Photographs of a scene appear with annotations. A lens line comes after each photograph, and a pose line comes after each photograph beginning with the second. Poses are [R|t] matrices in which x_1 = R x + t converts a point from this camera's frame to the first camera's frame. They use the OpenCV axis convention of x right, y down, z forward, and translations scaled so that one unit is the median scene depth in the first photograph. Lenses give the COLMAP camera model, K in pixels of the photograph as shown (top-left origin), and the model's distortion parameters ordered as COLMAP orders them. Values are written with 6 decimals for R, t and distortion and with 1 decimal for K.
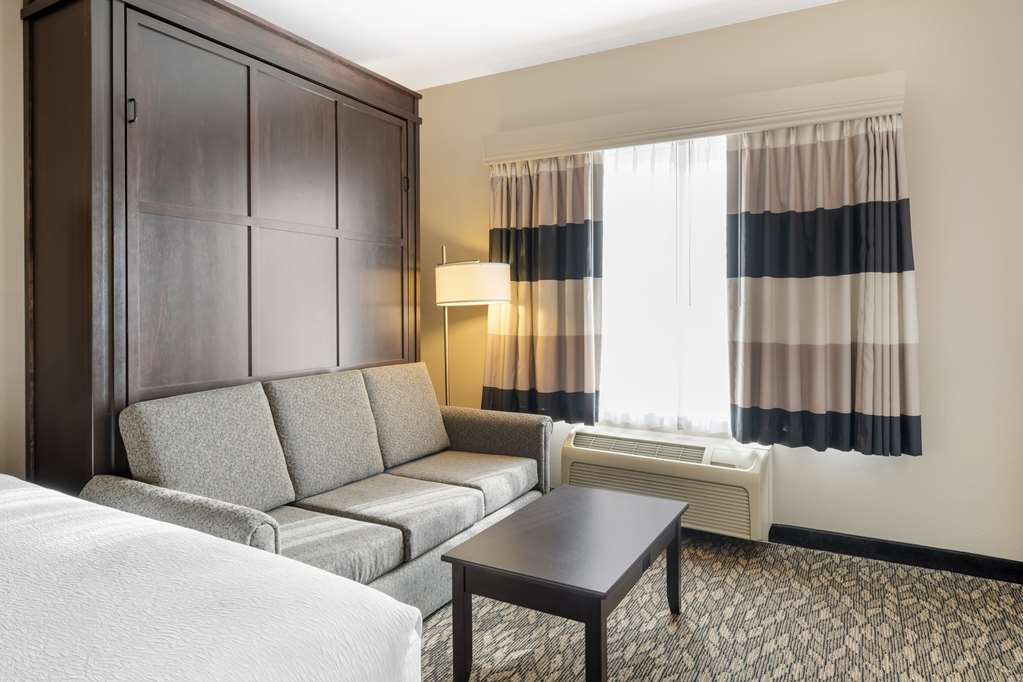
lens RADIAL K [[618.0, 0, 508.4], [0, 618.0, 314.0], [0, 0, 1]] dist [-0.033149, 0.000251]
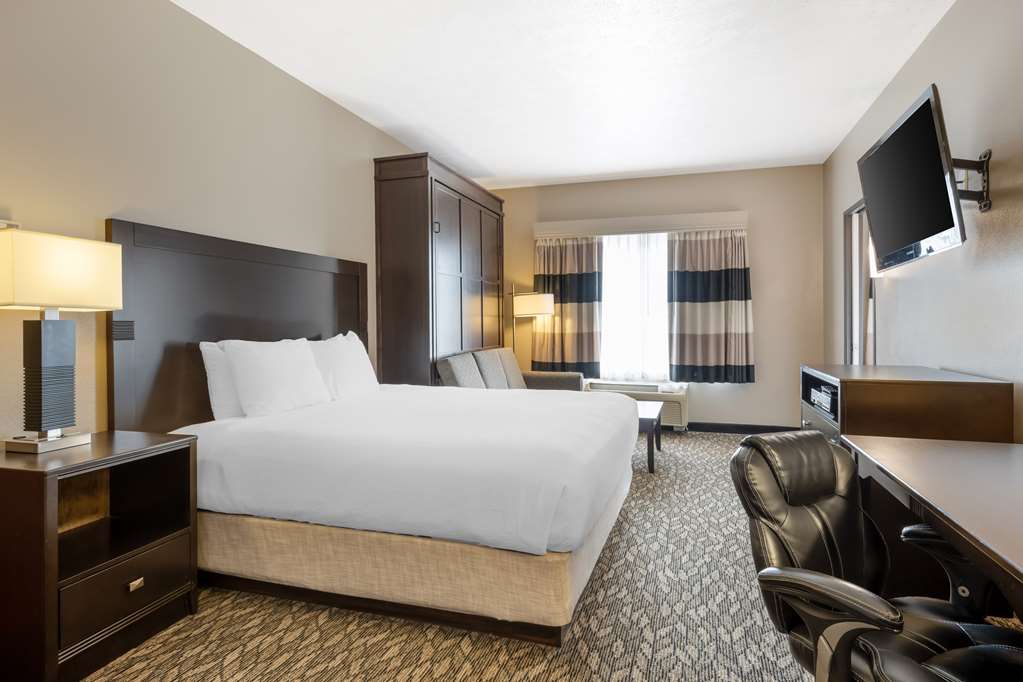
lens RADIAL K [[539.0, 0, 517.0], [0, 539.0, 337.4], [0, 0, 1]] dist [-0.052553, -0.000457]
pose [[0.983719, -0.006788, 0.179584, -0.472350], [0.005106, 0.999939, 0.009830, 0.038198], [-0.179640, -0.008753, 0.983694, -0.685406]]
